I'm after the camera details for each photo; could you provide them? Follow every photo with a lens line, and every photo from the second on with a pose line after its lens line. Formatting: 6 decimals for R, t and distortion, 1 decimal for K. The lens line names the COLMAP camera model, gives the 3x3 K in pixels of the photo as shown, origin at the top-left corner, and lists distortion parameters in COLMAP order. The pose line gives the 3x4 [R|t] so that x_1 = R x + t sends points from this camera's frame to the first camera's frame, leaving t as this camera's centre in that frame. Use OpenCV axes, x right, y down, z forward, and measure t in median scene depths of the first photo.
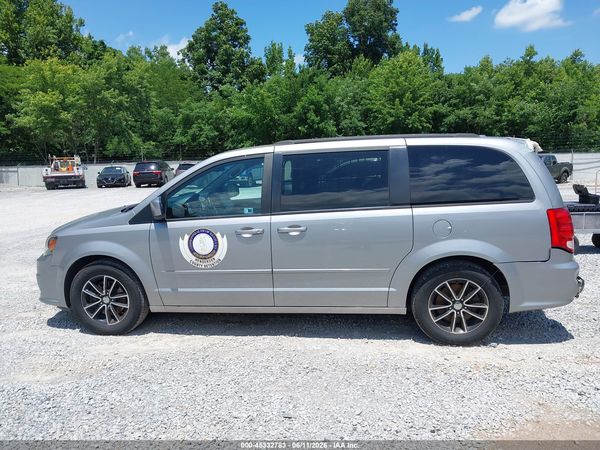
lens RADIAL K [[473.9, 0, 300.0], [0, 473.9, 225.0], [0, 0, 1]] dist [0.024183, -0.009293]
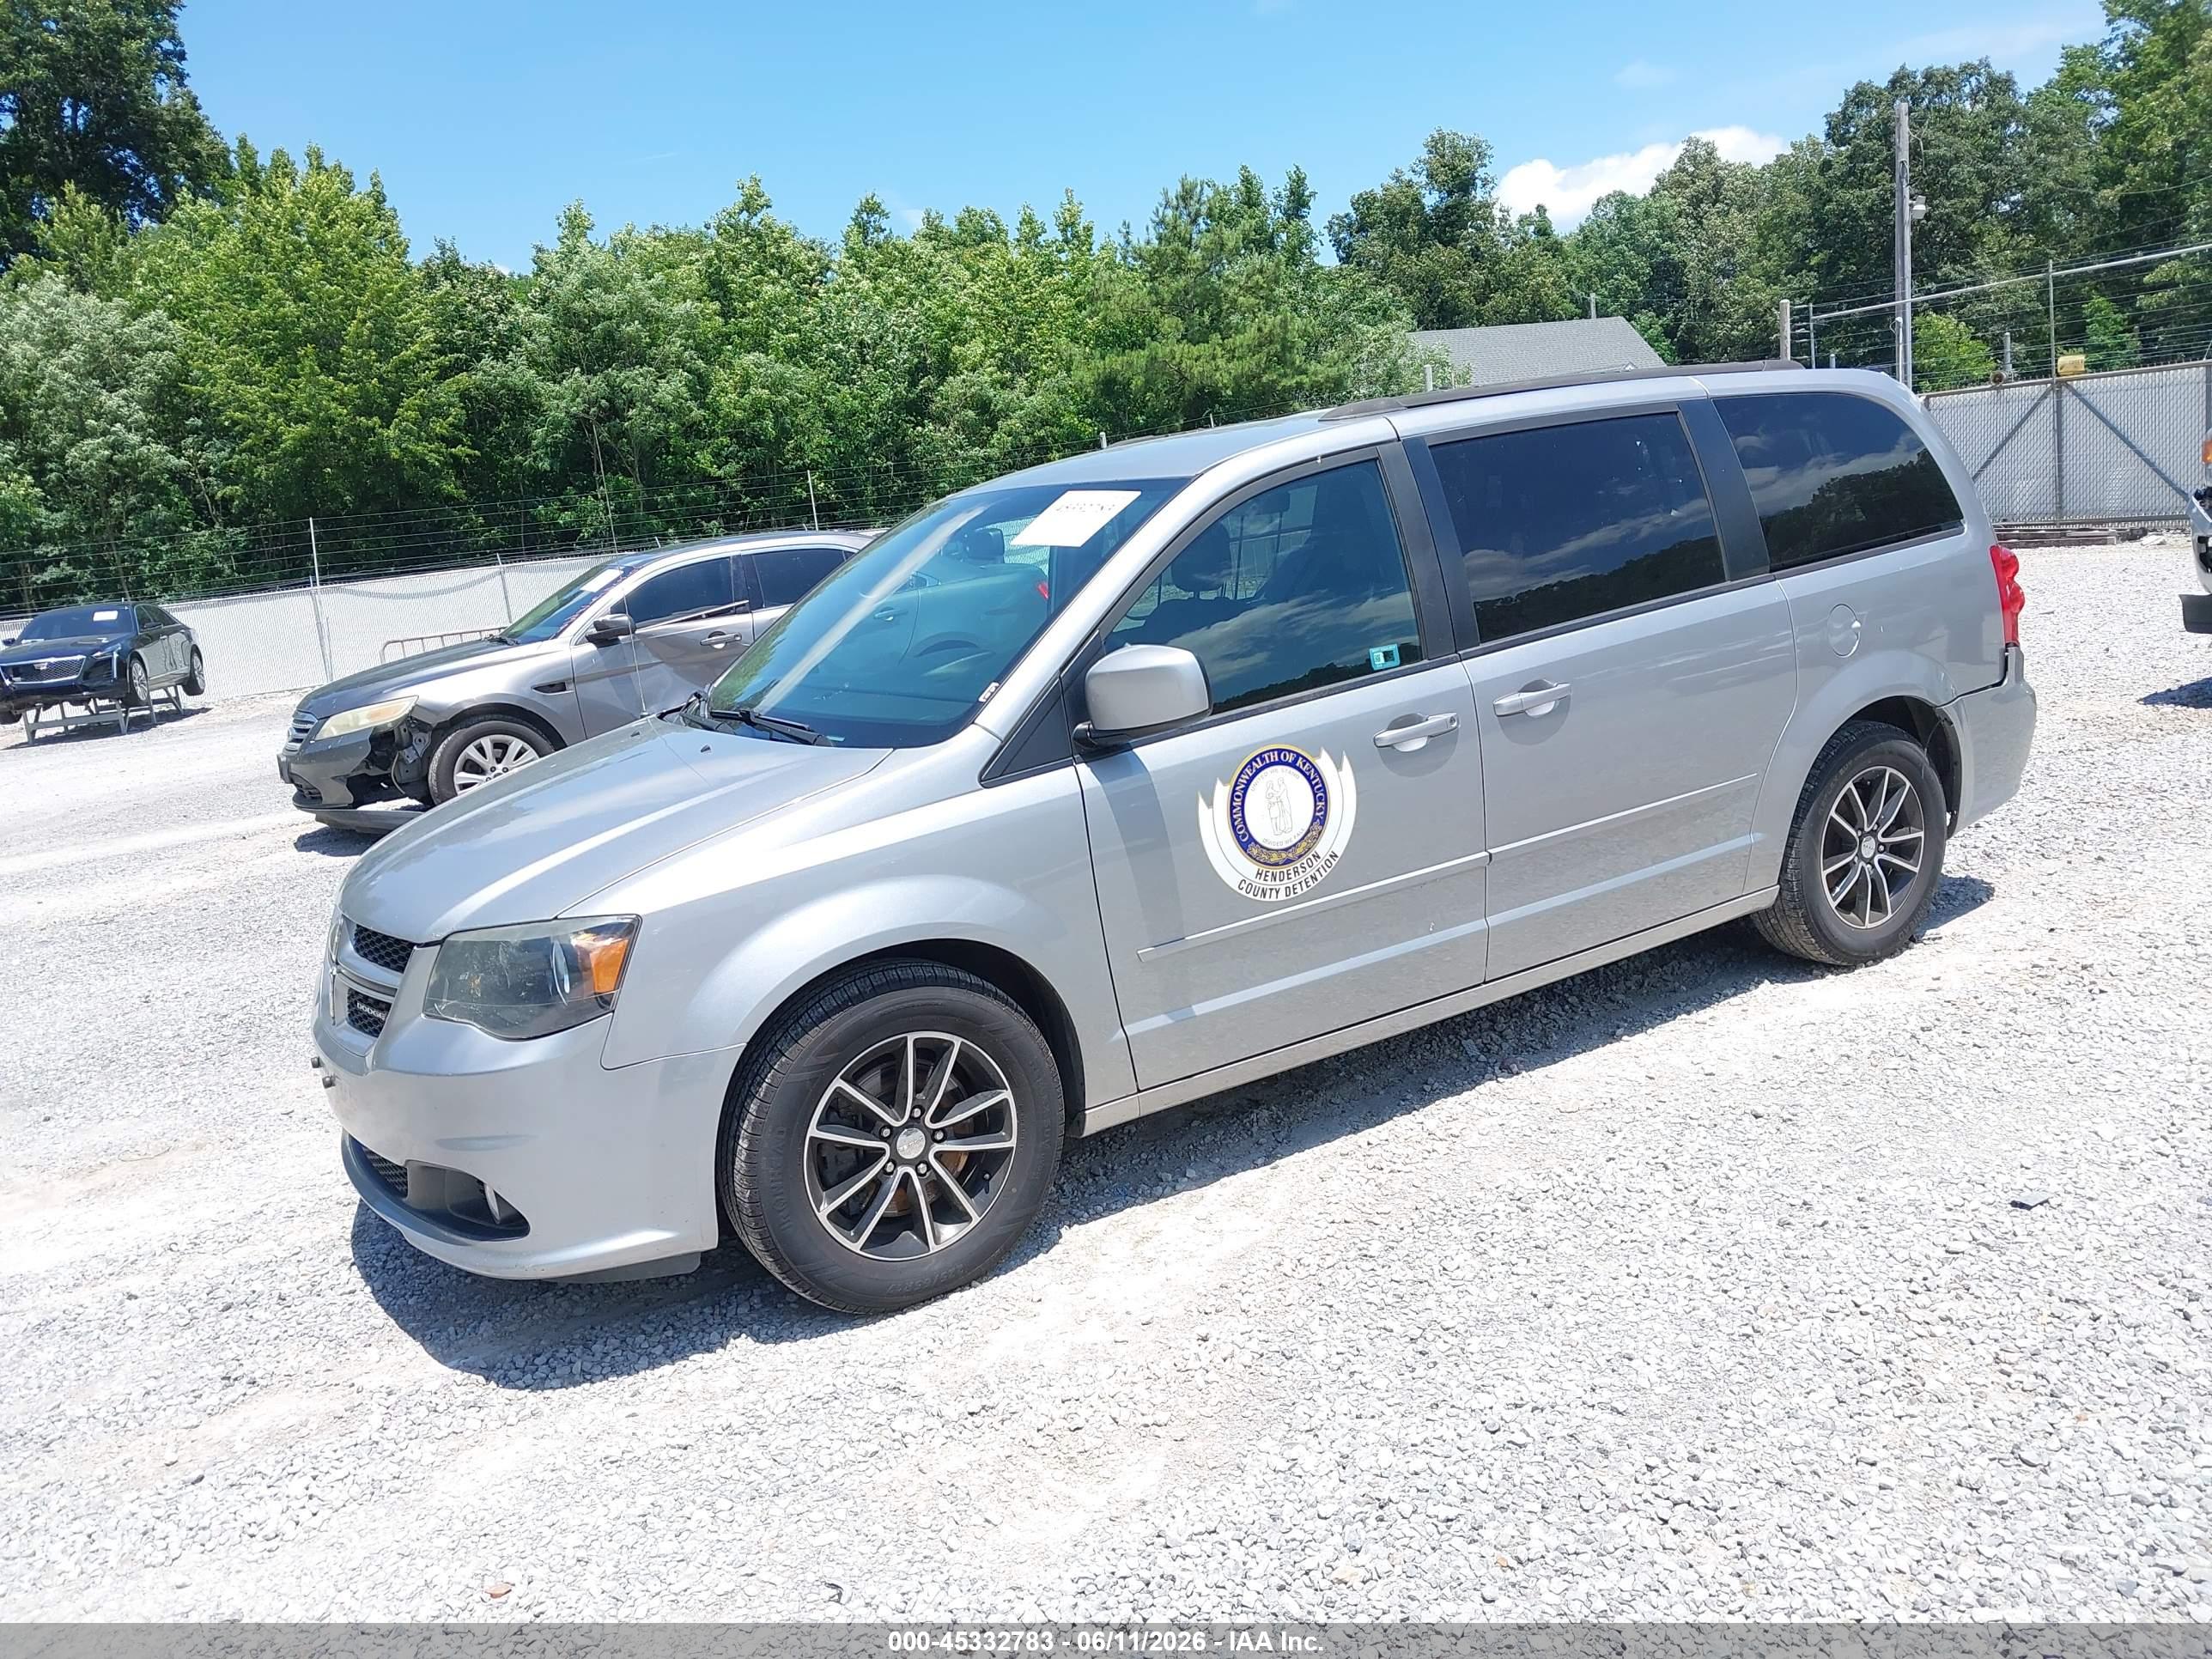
lens RADIAL K [[1747.1, 0, 1106.0], [0, 1747.1, 829.5], [0, 0, 1]] dist [0.024183, -0.009293]
pose [[0.773957, -0.179967, 0.607126, -0.082847], [0.181458, 0.981588, 0.059646, -0.002135], [-0.606682, 0.064005, 0.792364, 0.028850]]
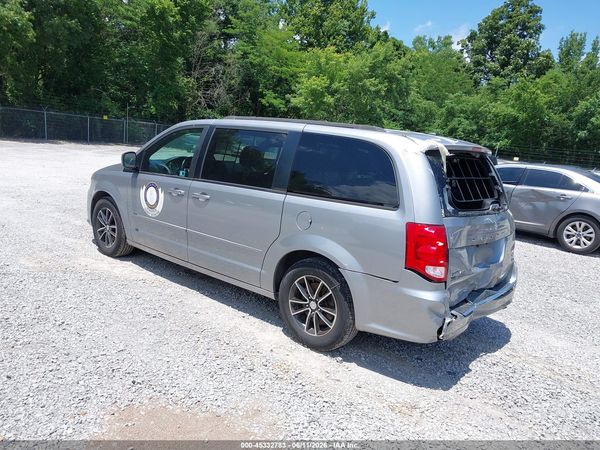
lens RADIAL K [[470.3, 0, 300.0], [0, 470.3, 225.0], [0, 0, 1]] dist [0.069657, -0.080791]
pose [[0.840317, 0.206175, -0.501357, 0.069257], [-0.197546, 0.977721, 0.070969, -0.004394], [0.504819, 0.039405, 0.862325, 0.016018]]
